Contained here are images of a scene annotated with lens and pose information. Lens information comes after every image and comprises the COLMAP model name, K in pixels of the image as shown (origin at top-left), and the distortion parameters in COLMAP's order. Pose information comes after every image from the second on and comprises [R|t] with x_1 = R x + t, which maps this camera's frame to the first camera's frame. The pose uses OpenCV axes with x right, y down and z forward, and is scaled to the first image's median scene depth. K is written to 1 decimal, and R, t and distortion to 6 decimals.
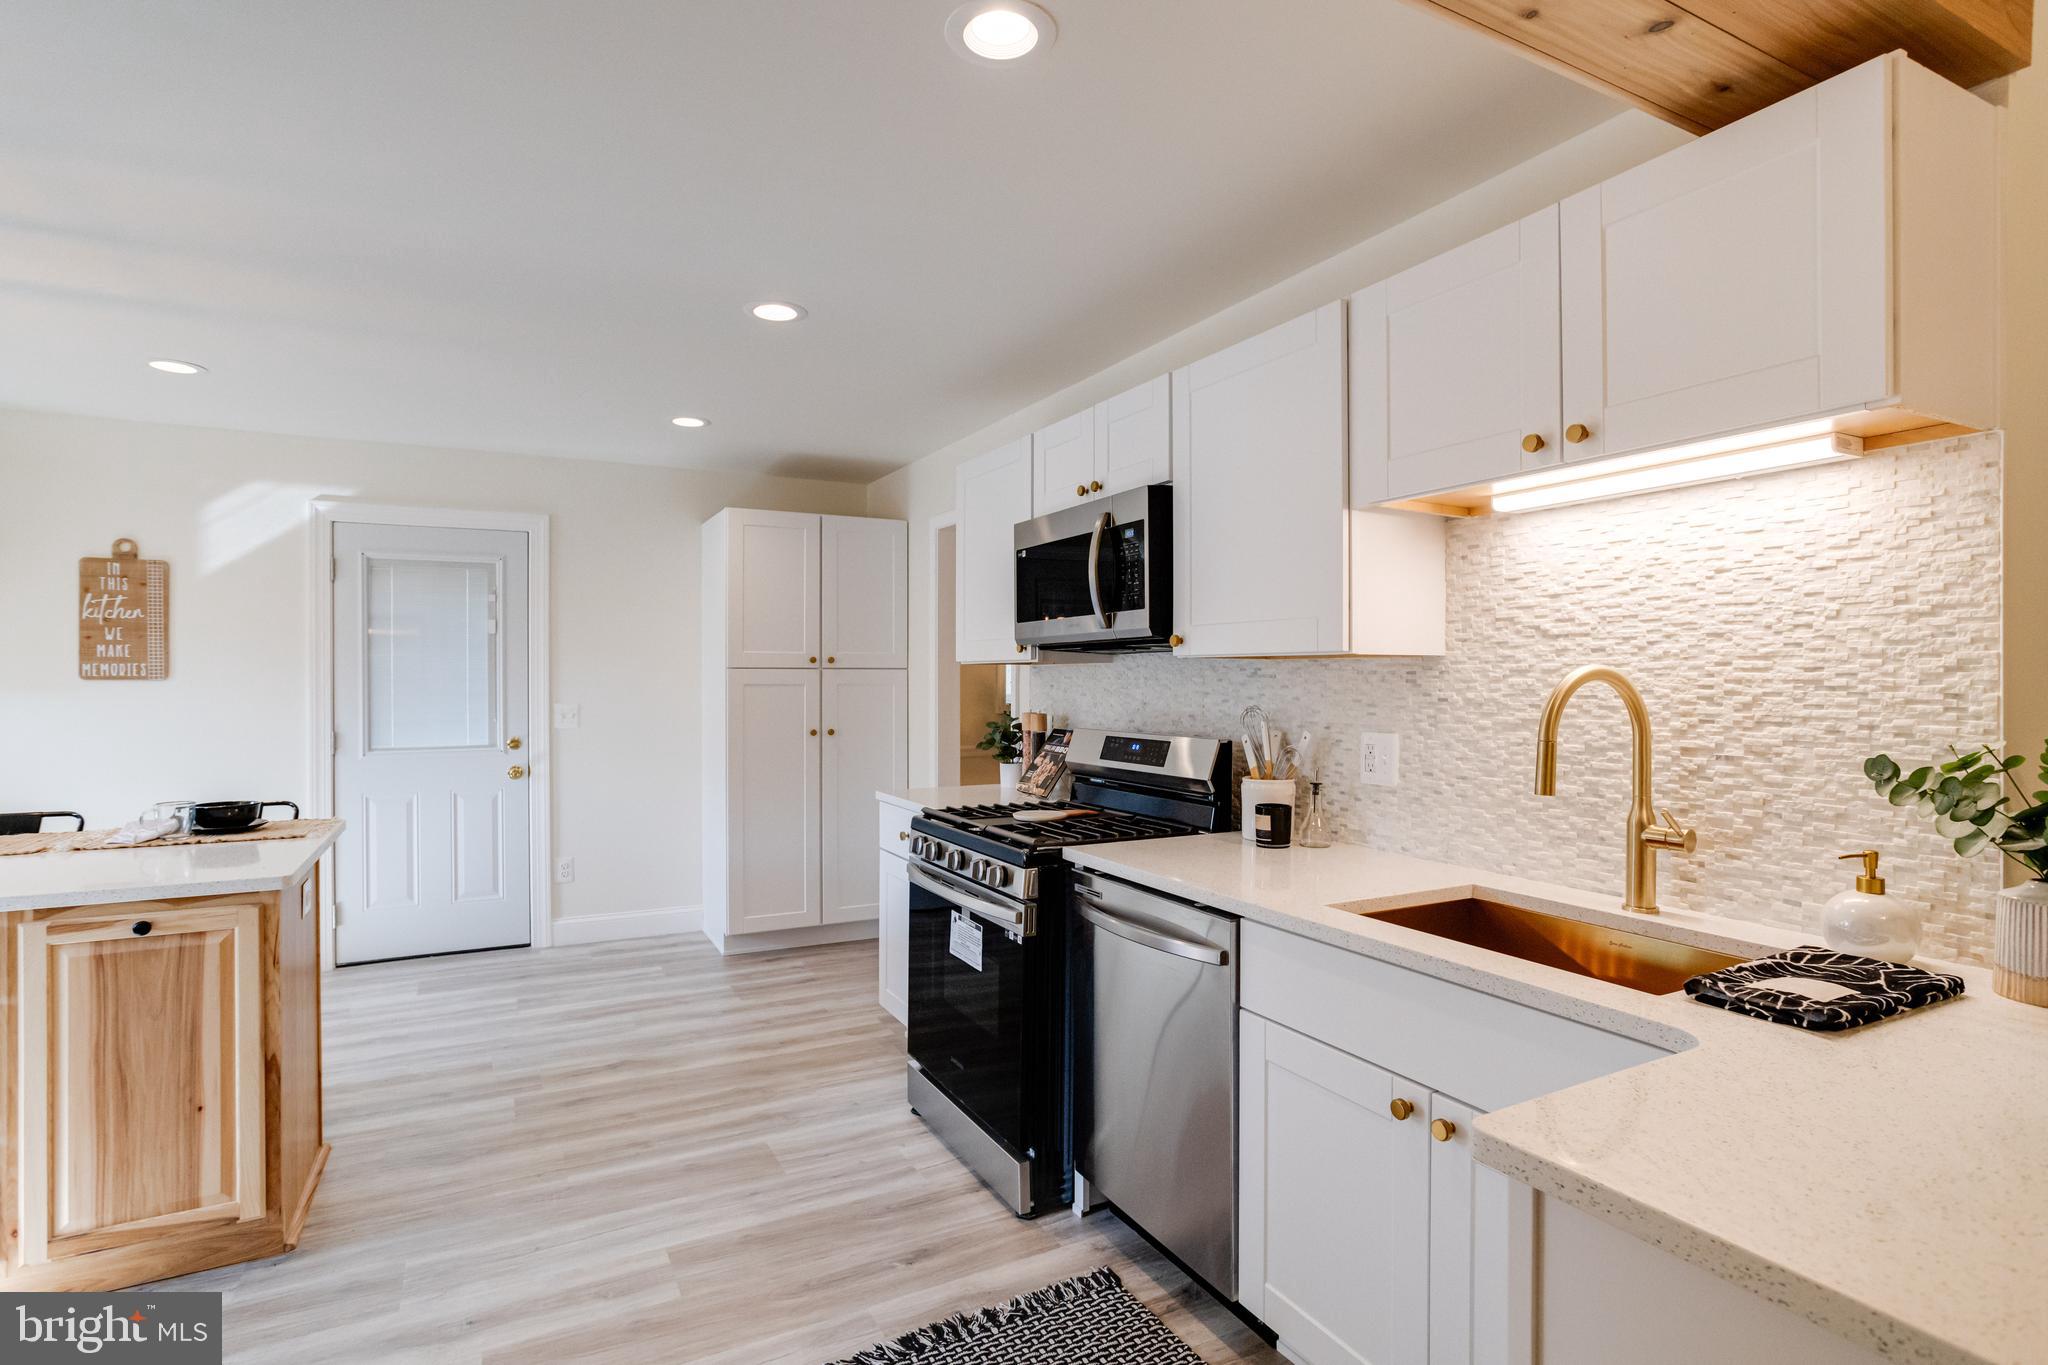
lens RADIAL K [[1019.7, 0, 1028.0], [0, 1019.7, 680.1], [0, 0, 1]] dist [-0.001210, 0.004259]
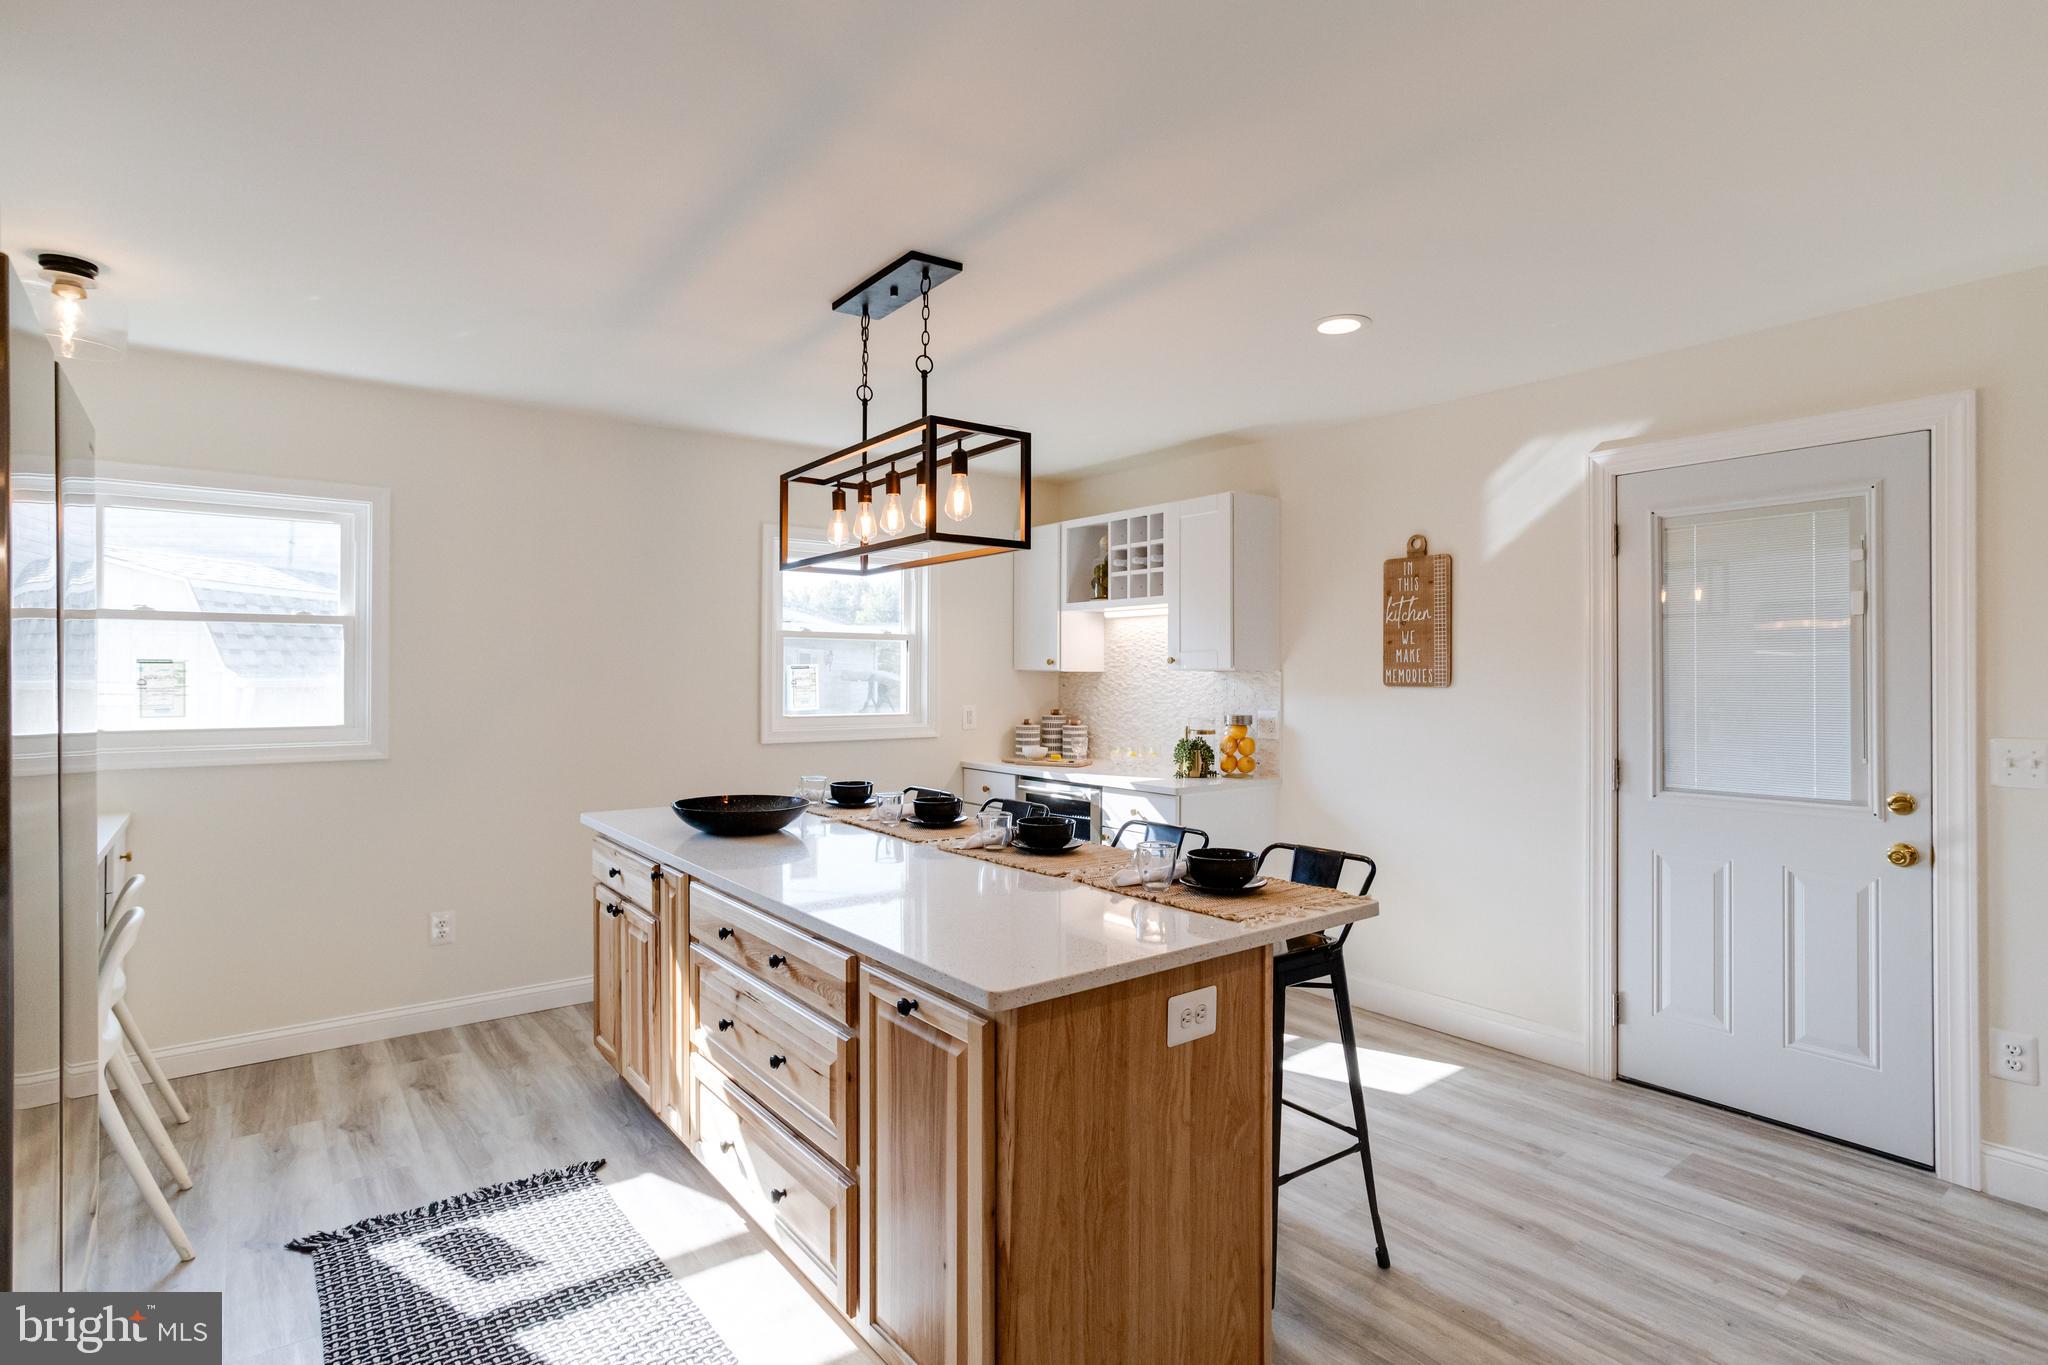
lens RADIAL K [[1019.7, 0, 1025.3], [0, 1019.7, 672.8], [0, 0, 1]] dist [-0.001210, 0.004259]
pose [[0.172364, 0.000782, -0.985033, -0.027672], [-0.003744, 0.999993, 0.000138, -0.011280], [0.985026, 0.003664, 0.172366, 0.477483]]
